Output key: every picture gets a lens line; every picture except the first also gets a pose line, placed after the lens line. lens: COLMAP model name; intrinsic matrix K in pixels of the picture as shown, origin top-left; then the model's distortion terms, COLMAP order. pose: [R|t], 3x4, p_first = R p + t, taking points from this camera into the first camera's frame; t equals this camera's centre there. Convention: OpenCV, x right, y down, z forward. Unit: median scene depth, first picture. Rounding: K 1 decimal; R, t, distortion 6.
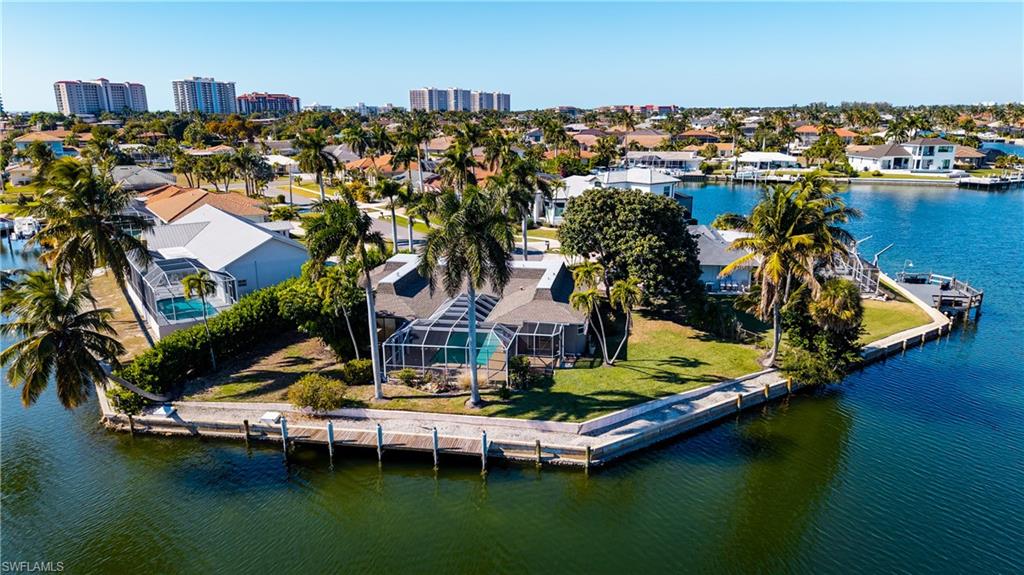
lens RADIAL K [[670.3, 0, 512.0], [0, 670.3, 287.5], [0, 0, 1]] dist [0.075417, -0.072326]
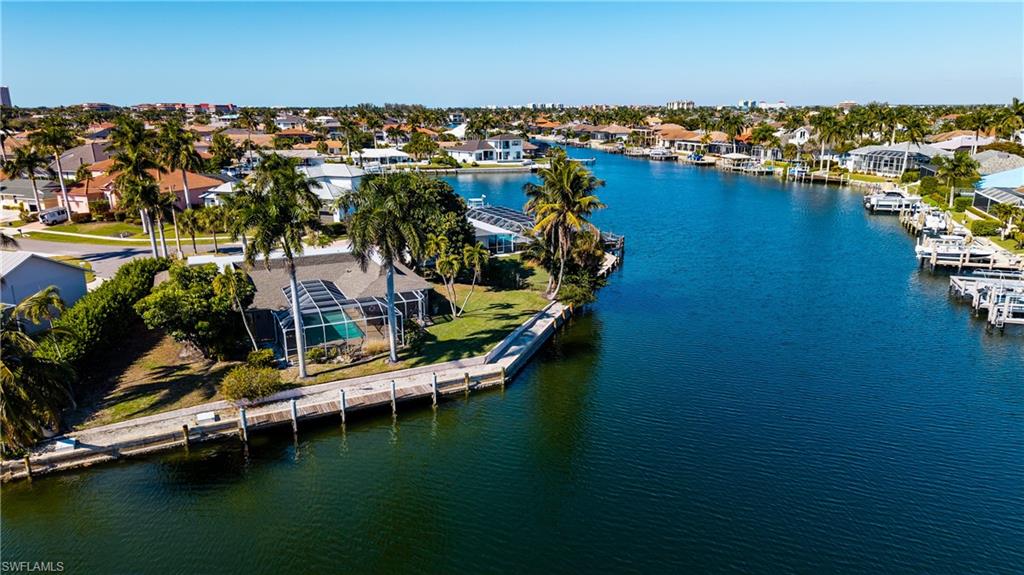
lens RADIAL K [[670.3, 0, 512.0], [0, 670.3, 287.5], [0, 0, 1]] dist [0.075417, -0.072326]
pose [[0.815380, -0.146021, 0.560208, -0.492231], [0.145746, 0.988277, 0.045467, 0.021819], [-0.560280, 0.044575, 0.827103, -0.078992]]
